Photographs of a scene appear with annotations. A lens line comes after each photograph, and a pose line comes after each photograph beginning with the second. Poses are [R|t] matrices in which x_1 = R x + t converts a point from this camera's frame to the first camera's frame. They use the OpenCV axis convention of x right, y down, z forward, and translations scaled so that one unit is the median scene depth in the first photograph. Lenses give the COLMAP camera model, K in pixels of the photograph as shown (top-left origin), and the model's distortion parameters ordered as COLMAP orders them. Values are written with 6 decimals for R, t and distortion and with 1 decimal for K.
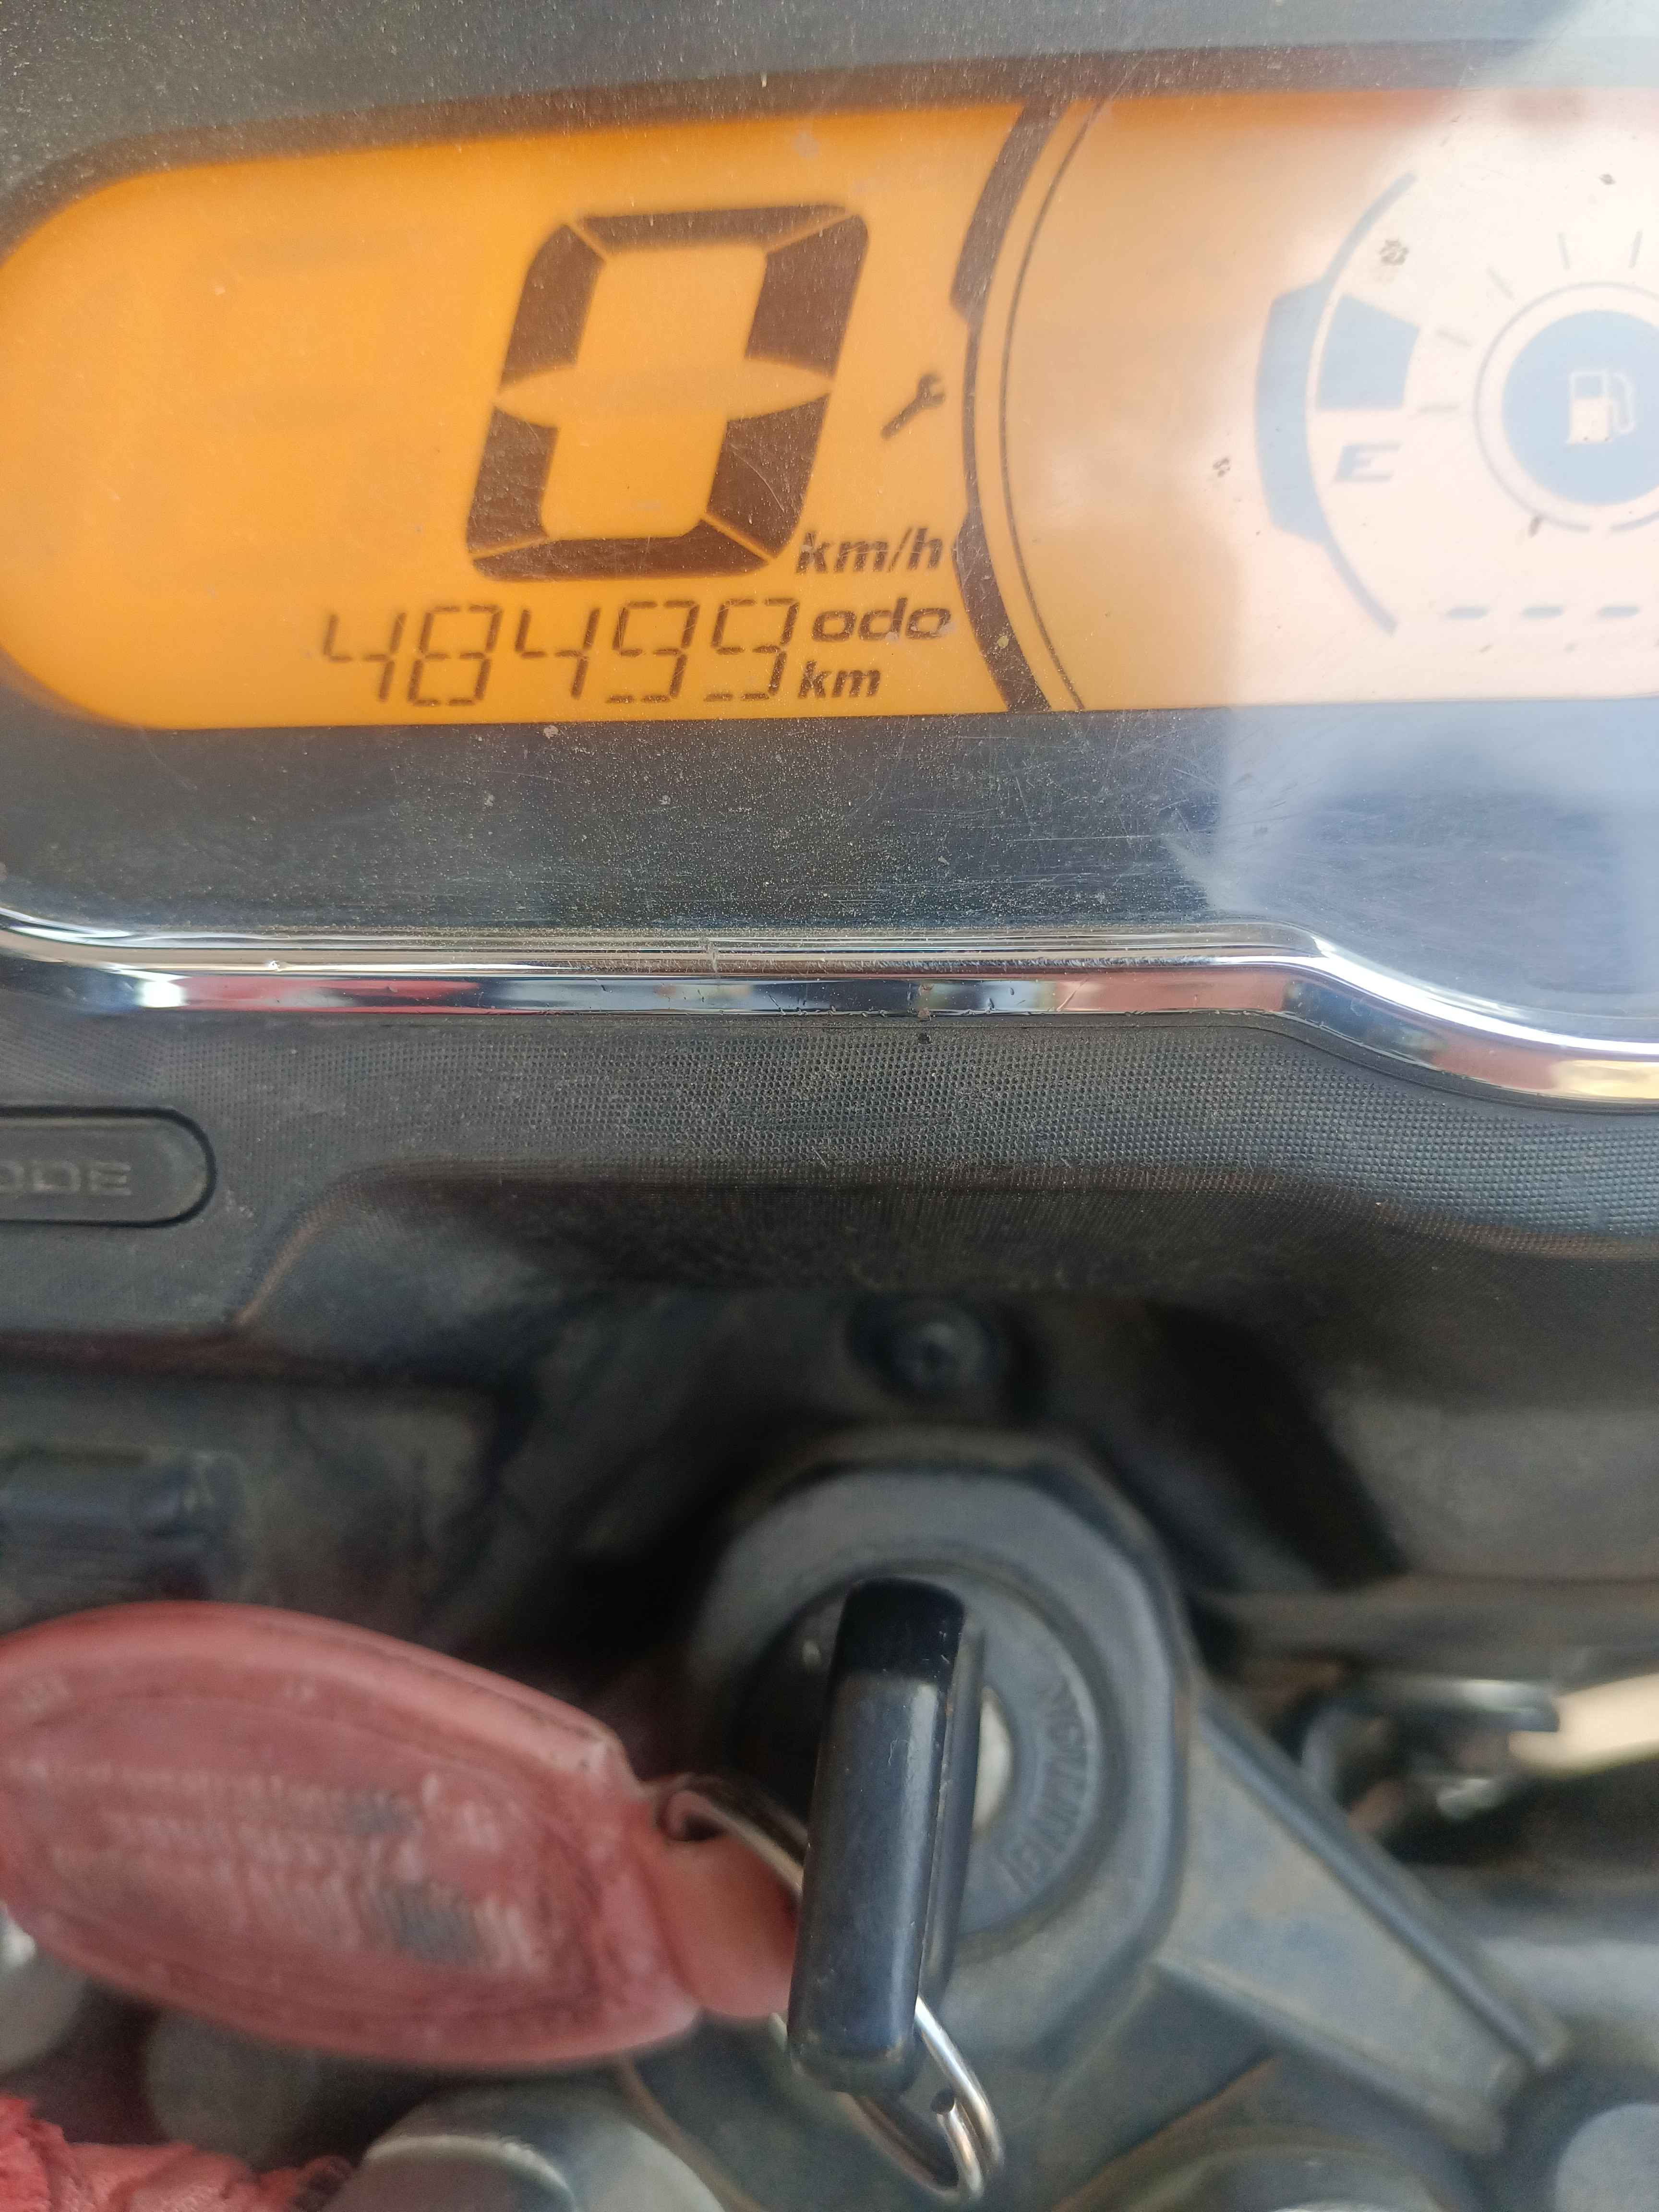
lens RADIAL K [[1823.9, 0, 831.7], [0, 1823.9, 1106.5], [0, 0, 1]] dist [-0.015364, -0.101096]
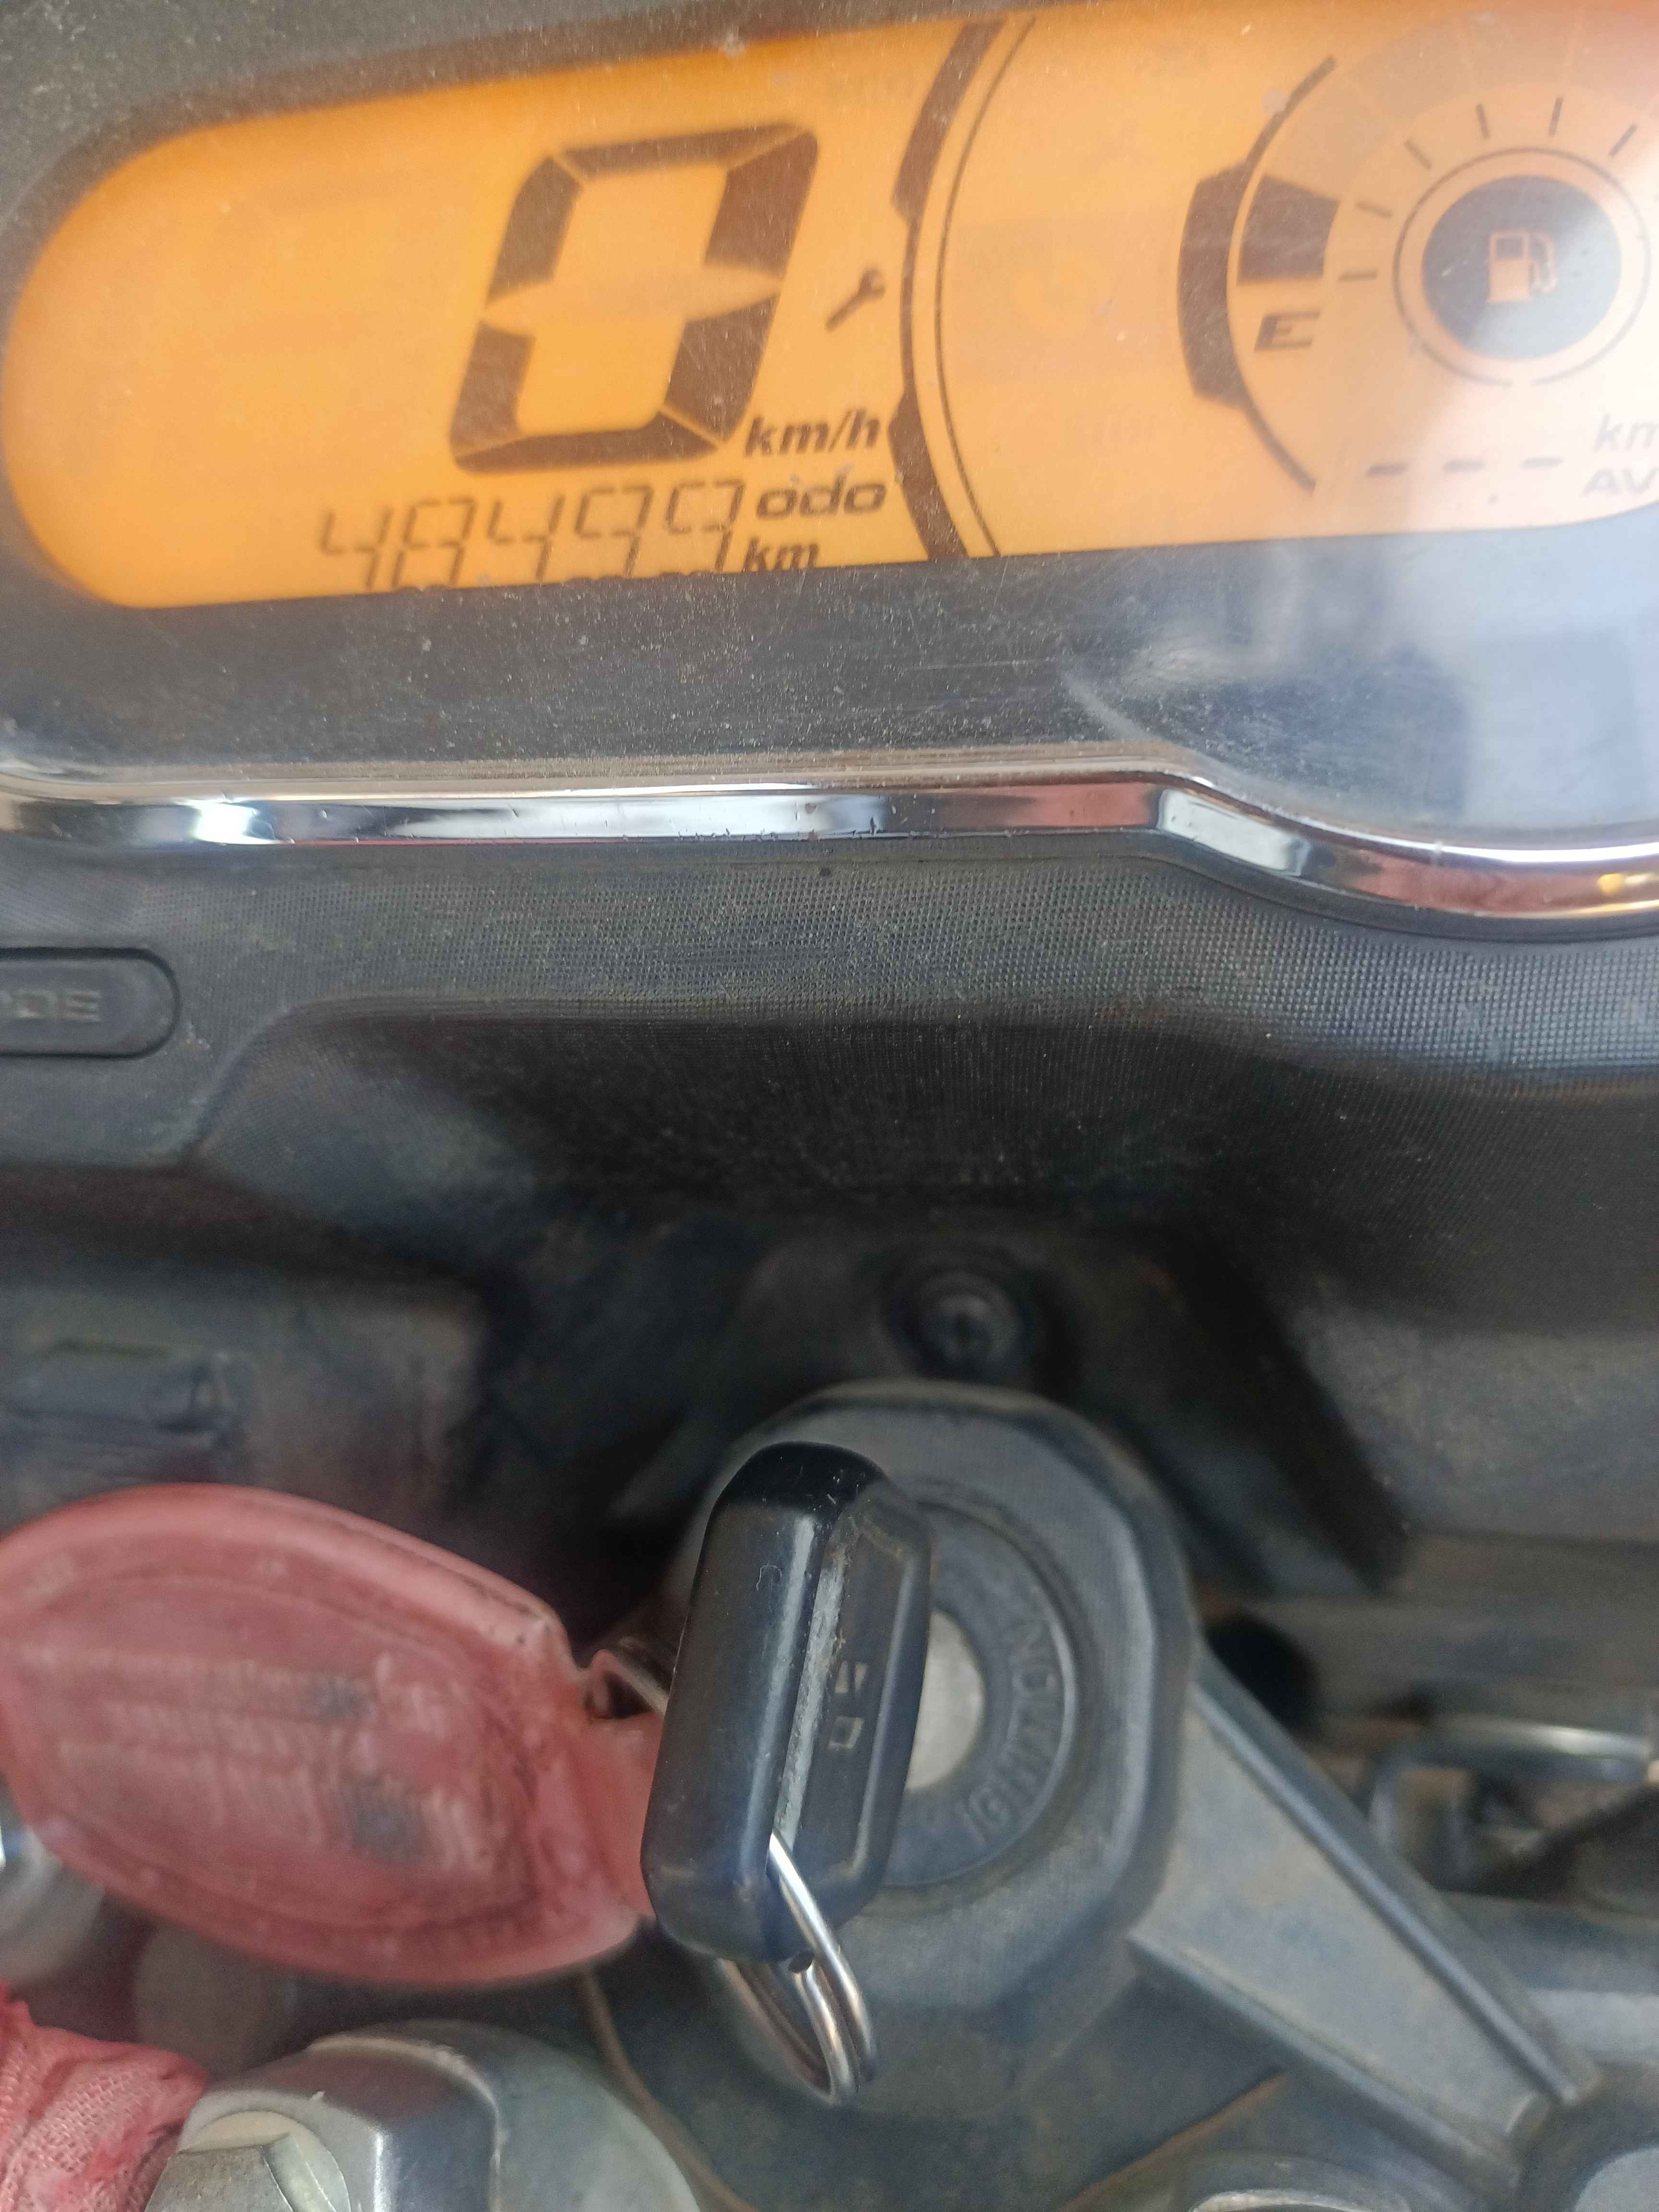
lens RADIAL K [[1823.9, 0, 831.3], [0, 1823.9, 1101.2], [0, 0, 1]] dist [-0.015364, -0.101096]
pose [[0.990772, 0.027352, -0.132749, 0.179838], [-0.039621, 0.995091, -0.090686, 0.170473], [0.129617, 0.095109, 0.986992, 0.004442]]
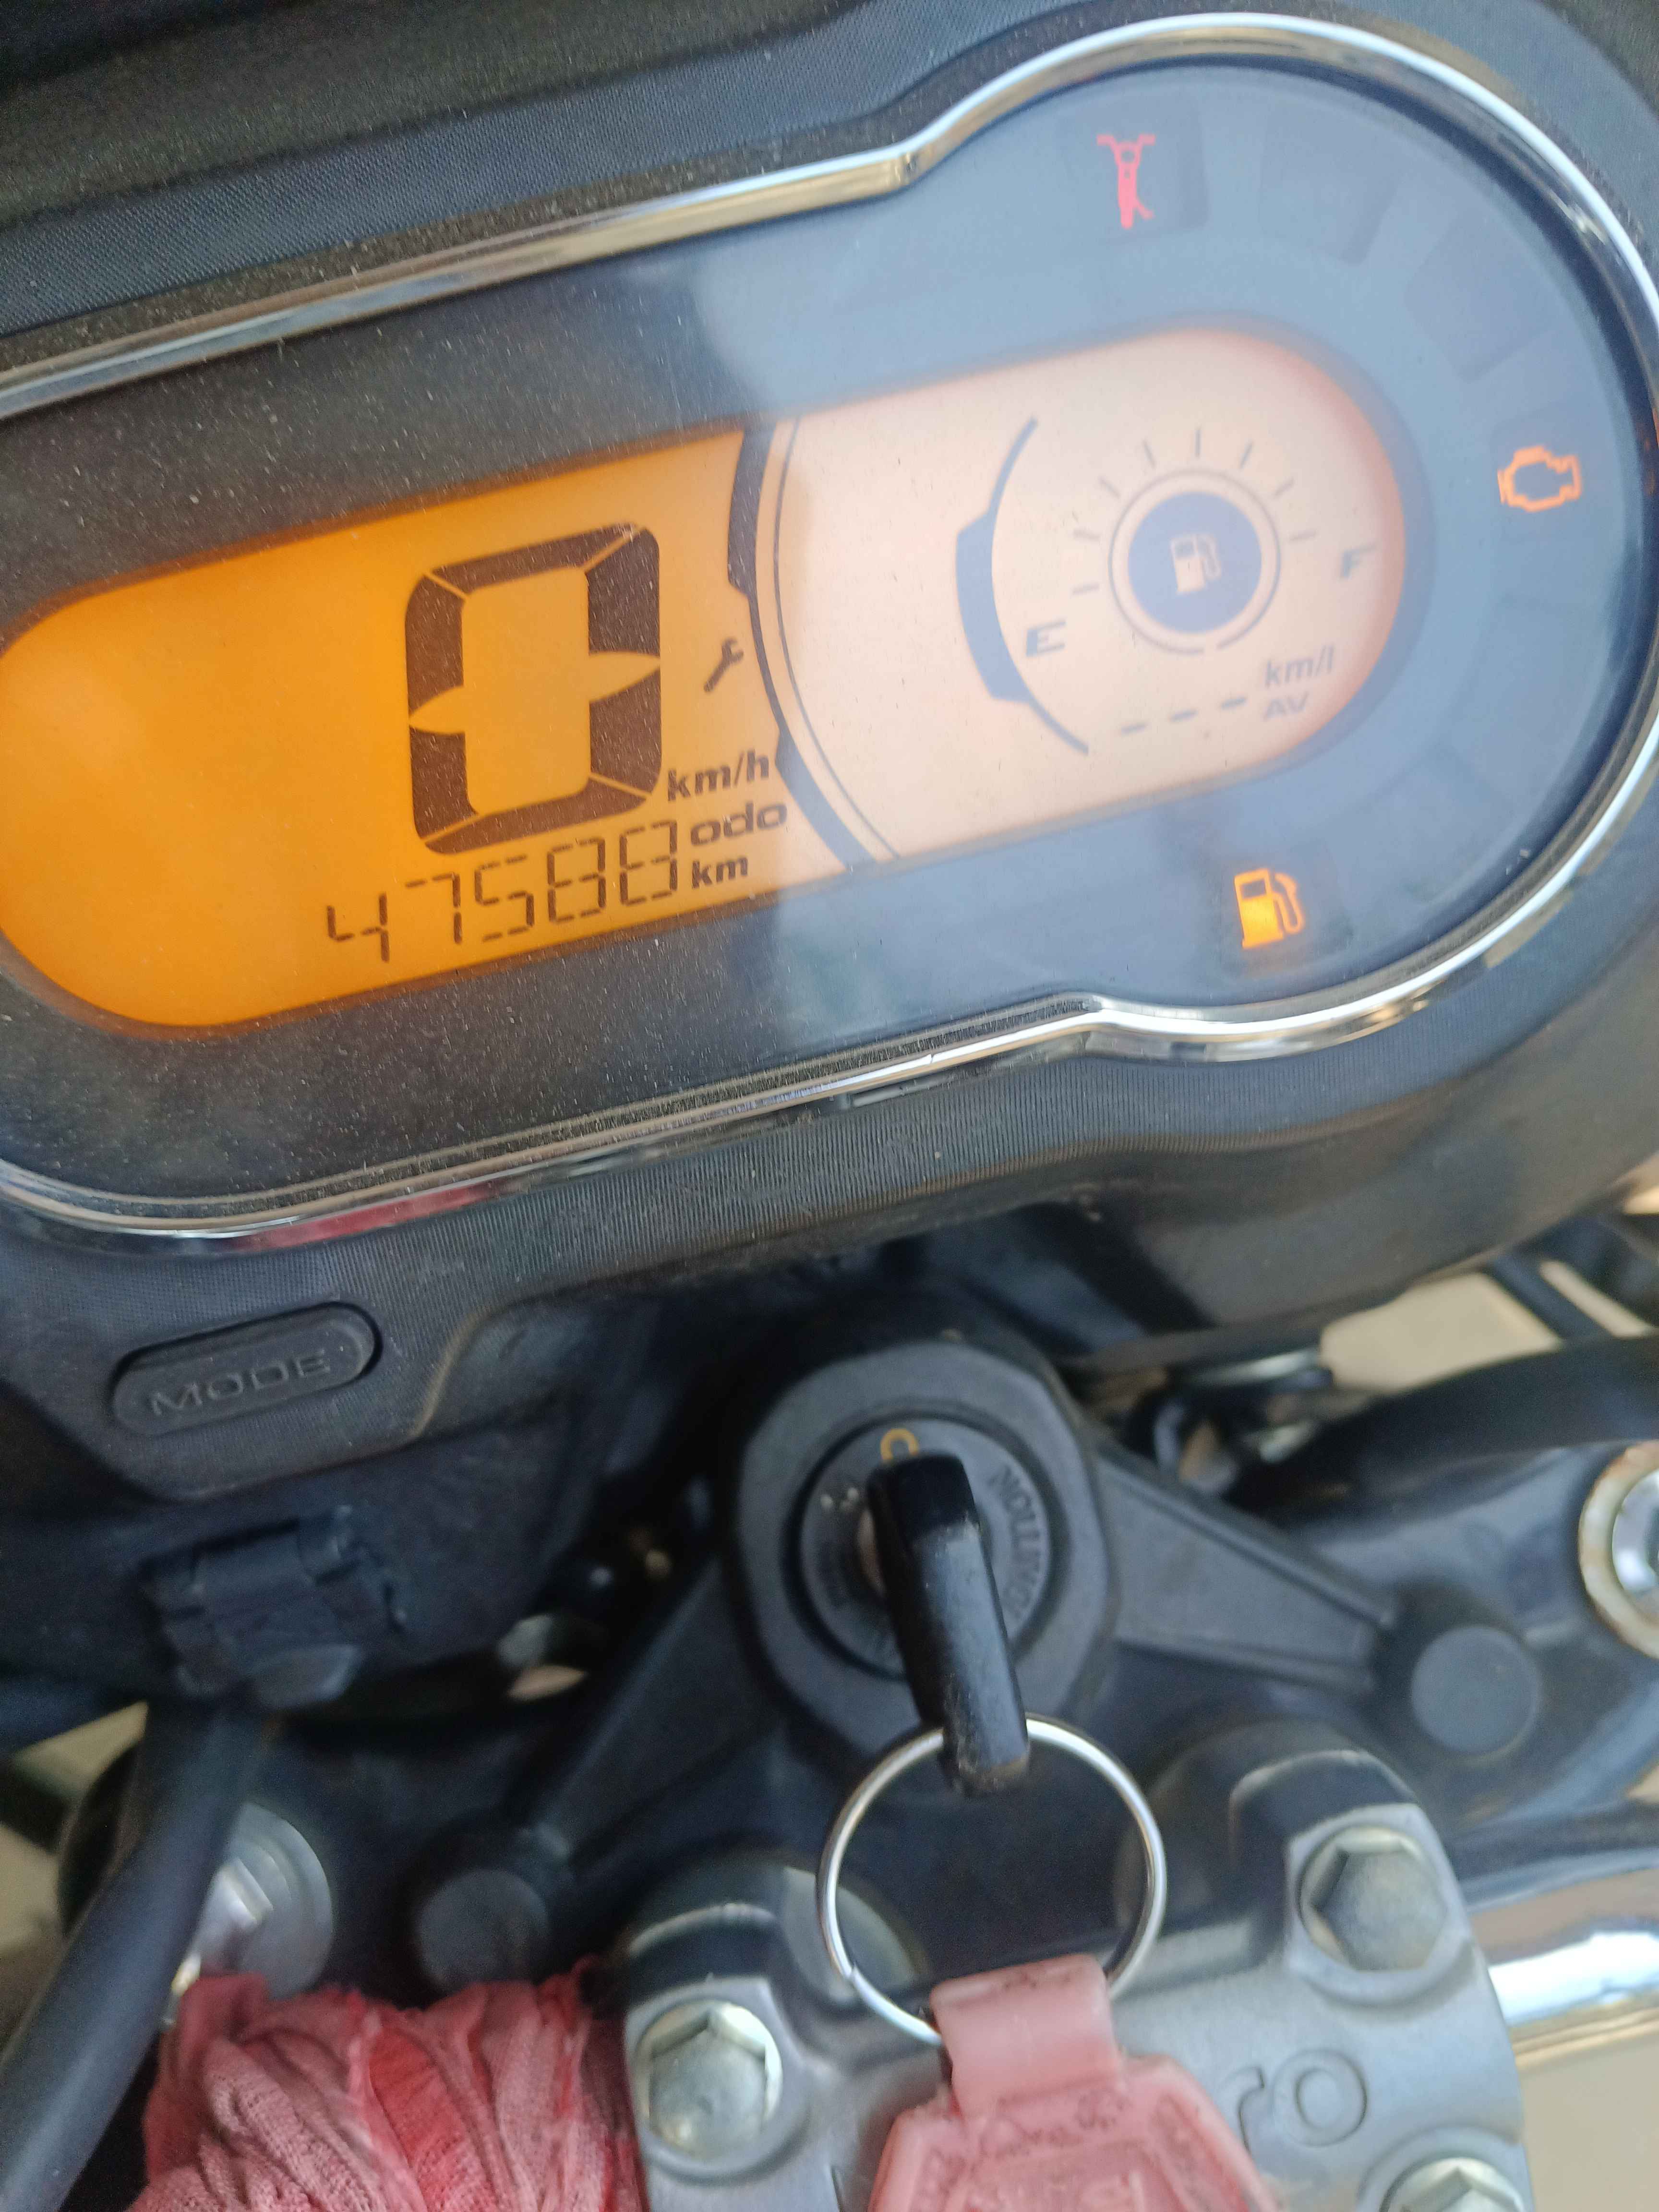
lens RADIAL K [[1700.2, 0, 879.3], [0, 1700.2, 1164.6], [0, 0, 1]] dist [-0.007572, -0.095954]
pose [[0.949740, -0.273180, 0.152860, -0.137645], [0.247066, 0.953996, 0.169855, -0.209988], [-0.192229, -0.123552, 0.973541, -0.303464]]
